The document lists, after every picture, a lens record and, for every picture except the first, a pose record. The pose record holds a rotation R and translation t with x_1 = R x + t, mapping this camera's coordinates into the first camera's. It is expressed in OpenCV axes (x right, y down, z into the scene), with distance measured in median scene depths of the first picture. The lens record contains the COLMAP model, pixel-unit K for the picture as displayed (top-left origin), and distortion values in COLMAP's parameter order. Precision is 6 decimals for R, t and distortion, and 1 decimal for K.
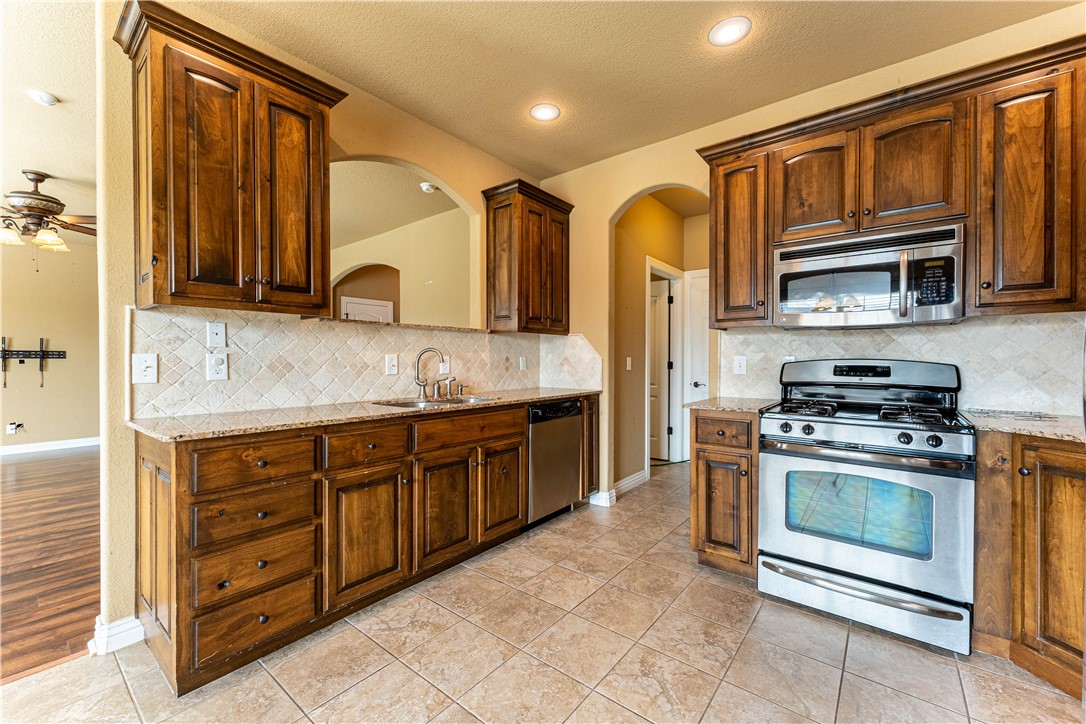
lens RADIAL K [[435.5, 0, 542.9], [0, 435.5, 361.4], [0, 0, 1]] dist [0.001359, -0.000486]
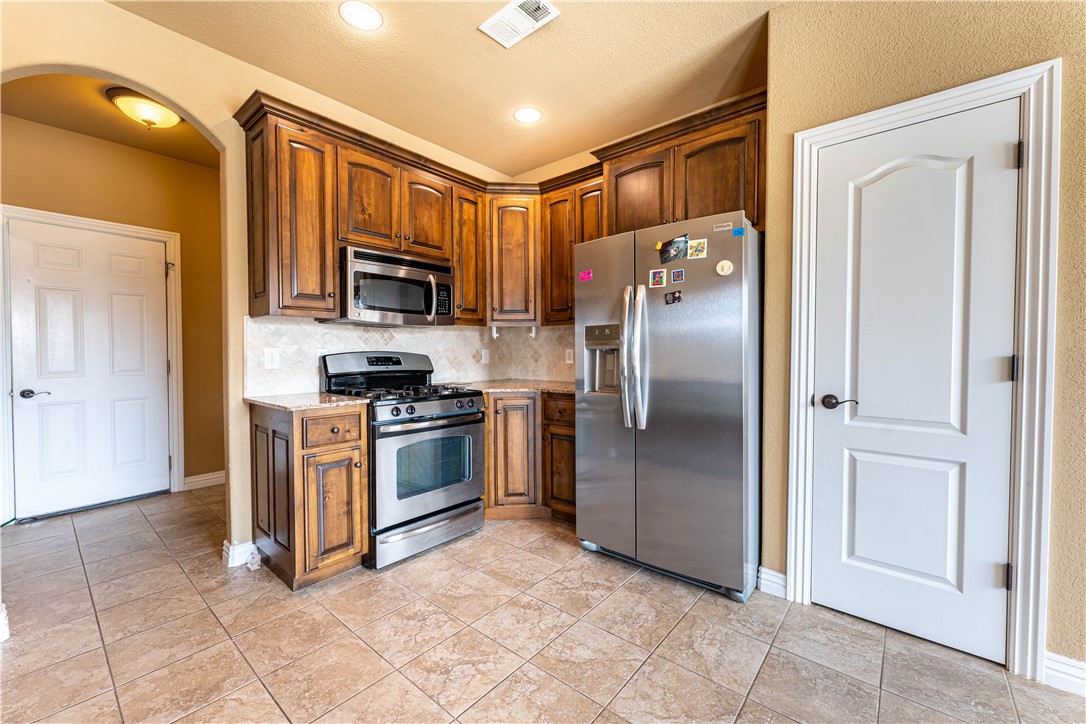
lens RADIAL K [[435.5, 0, 541.5], [0, 435.5, 360.6], [0, 0, 1]] dist [0.001359, -0.000486]
pose [[0.030073, -0.020550, 0.999336, -0.508455], [0.007565, 0.999765, 0.020331, -0.001296], [-0.999519, 0.006948, 0.030221, 0.526583]]
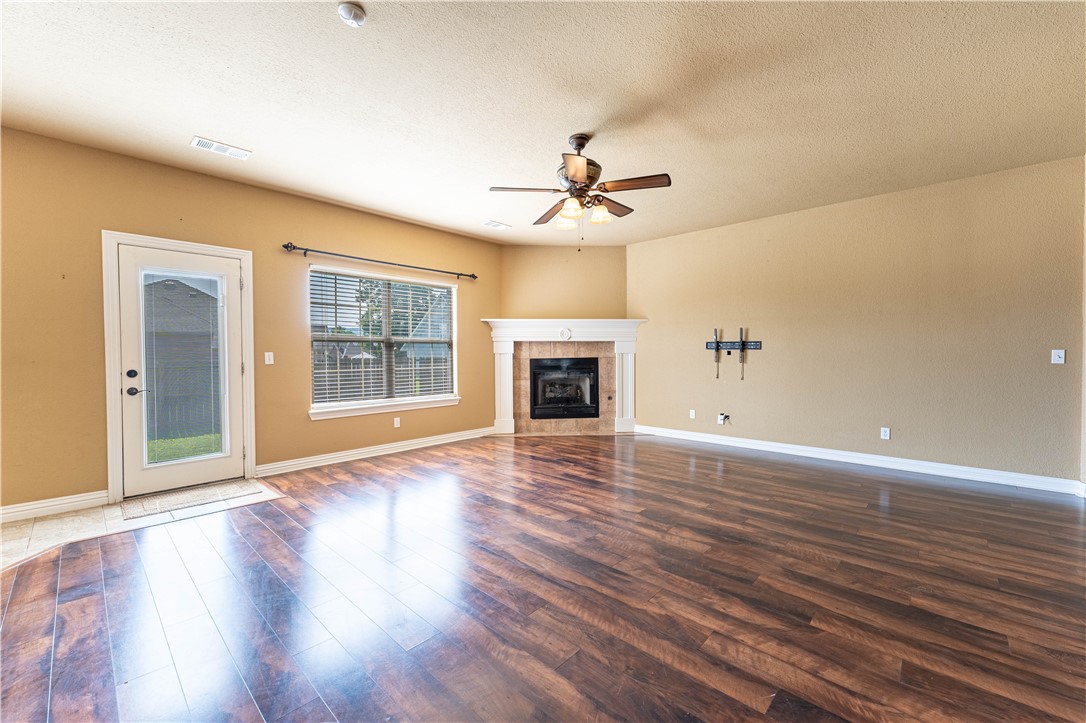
lens RADIAL K [[435.5, 0, 543.0], [0, 435.5, 360.7], [0, 0, 1]] dist [0.001359, -0.000486]
pose [[-0.079425, 0.021077, -0.996618, -0.437731], [-0.001037, 0.999774, 0.021226, -0.005008], [0.996840, 0.002720, -0.079385, 1.598545]]
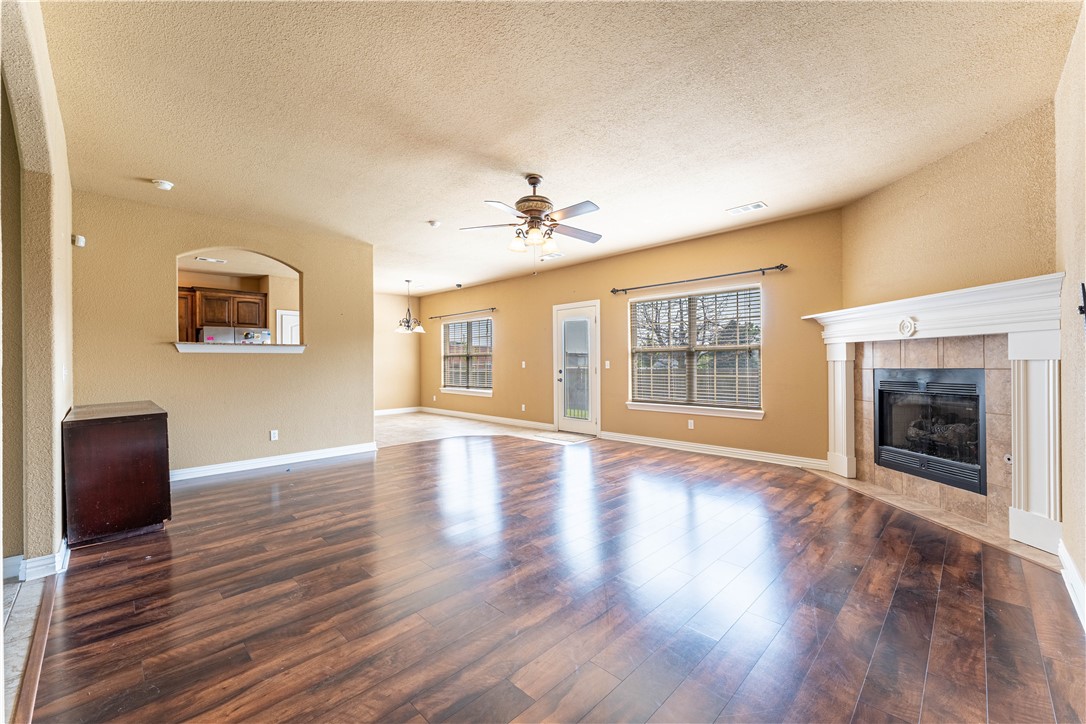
lens RADIAL K [[435.5, 0, 540.5], [0, 435.5, 361.7], [0, 0, 1]] dist [0.001359, -0.000486]
pose [[-0.993820, 0.010193, 0.110531, -2.058240], [0.010522, 0.999942, 0.002390, -0.006252], [-0.110500, 0.003538, -0.993870, 3.221423]]
